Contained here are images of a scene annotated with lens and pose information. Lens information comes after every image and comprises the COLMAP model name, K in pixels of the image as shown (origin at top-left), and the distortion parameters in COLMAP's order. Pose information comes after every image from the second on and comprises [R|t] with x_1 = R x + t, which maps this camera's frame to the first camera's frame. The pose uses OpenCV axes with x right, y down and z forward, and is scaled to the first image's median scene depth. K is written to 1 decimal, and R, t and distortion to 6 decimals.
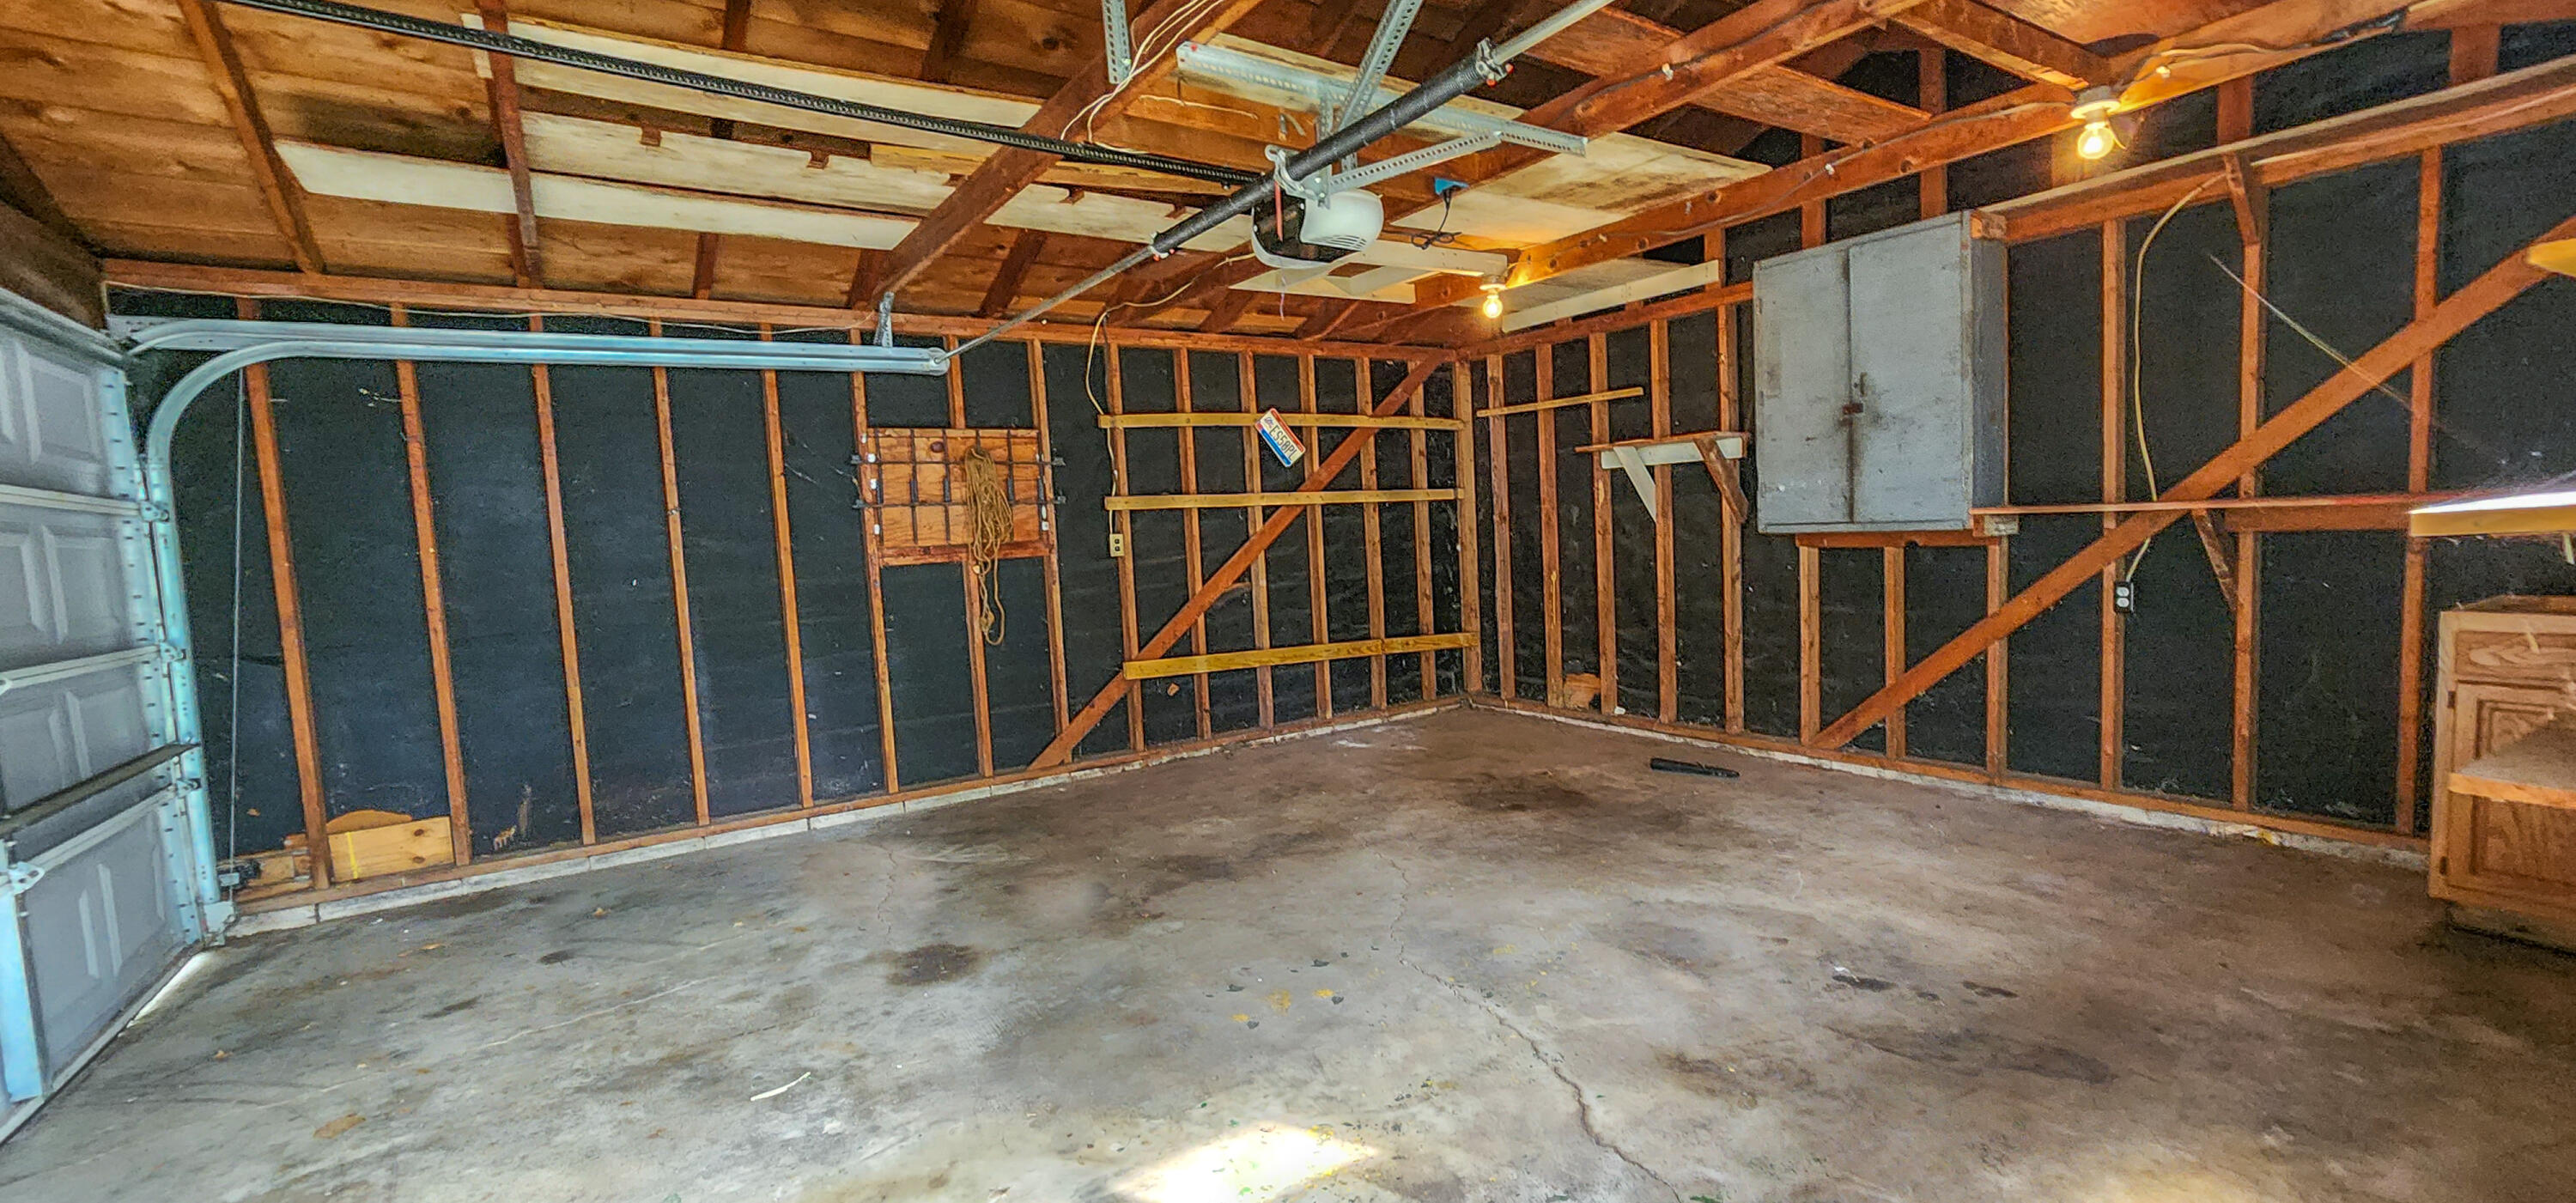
lens RADIAL K [[1091.6, 0, 1288.0], [0, 1091.6, 601.5], [0, 0, 1]] dist [-0.013529, 0.000252]
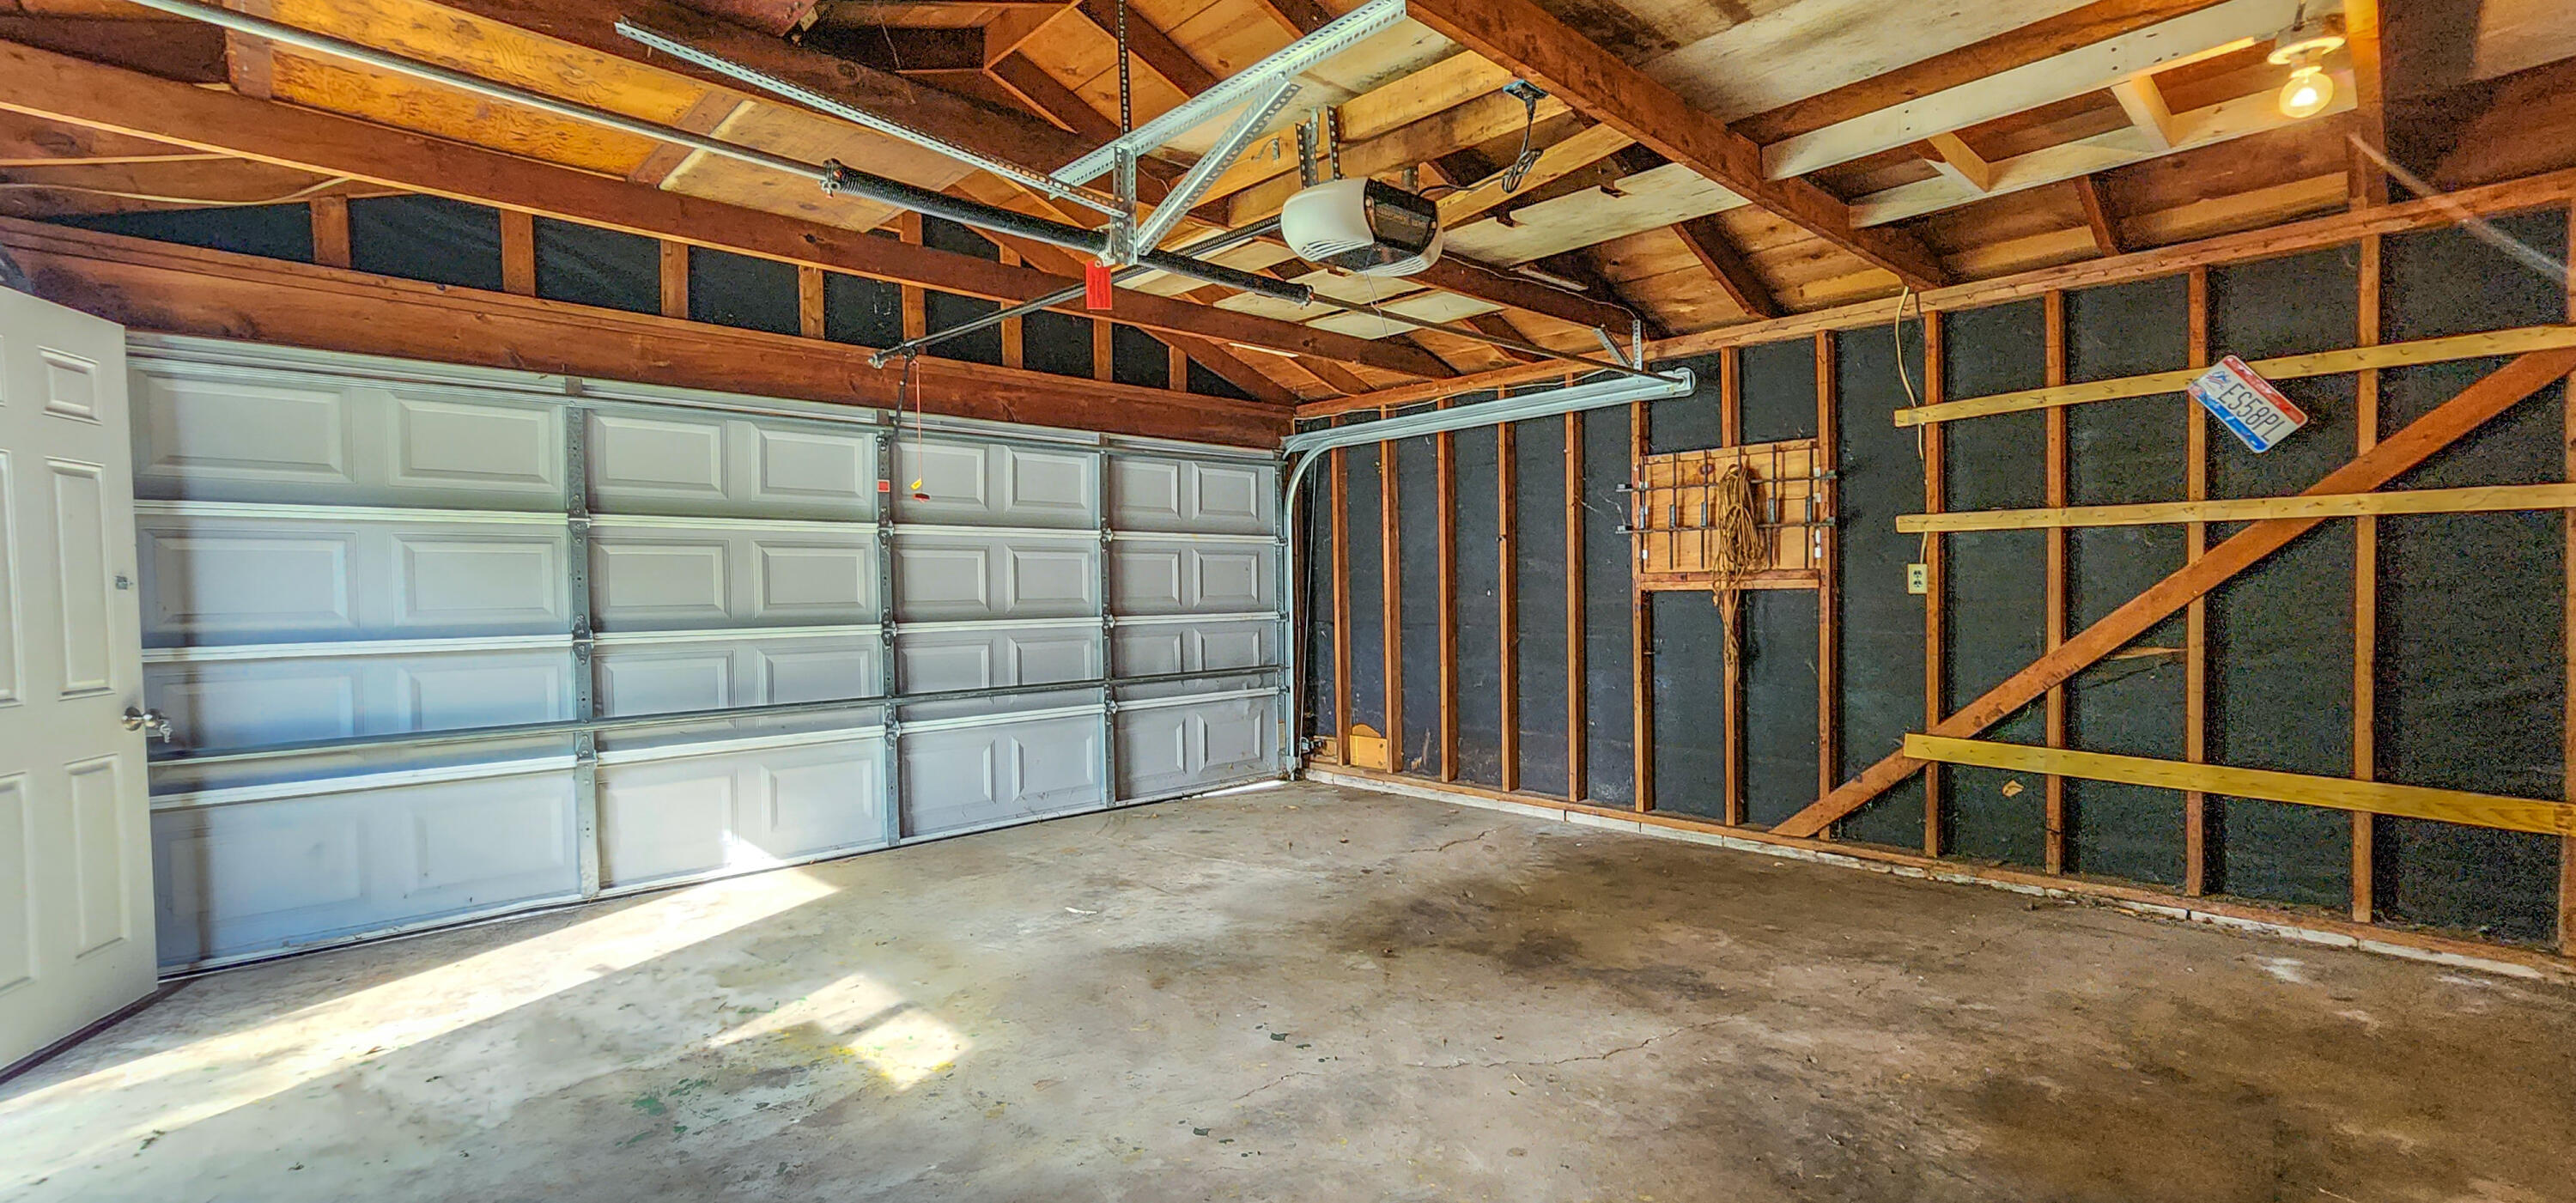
lens RADIAL K [[1038.9, 0, 1293.8], [0, 1038.9, 613.9], [0, 0, 1]] dist [-0.013098, 0.000133]
pose [[0.187742, 0.073084, -0.979496, 0.597727], [-0.061291, 0.996156, 0.062580, -0.058516], [0.980304, 0.048285, 0.191499, 0.562096]]
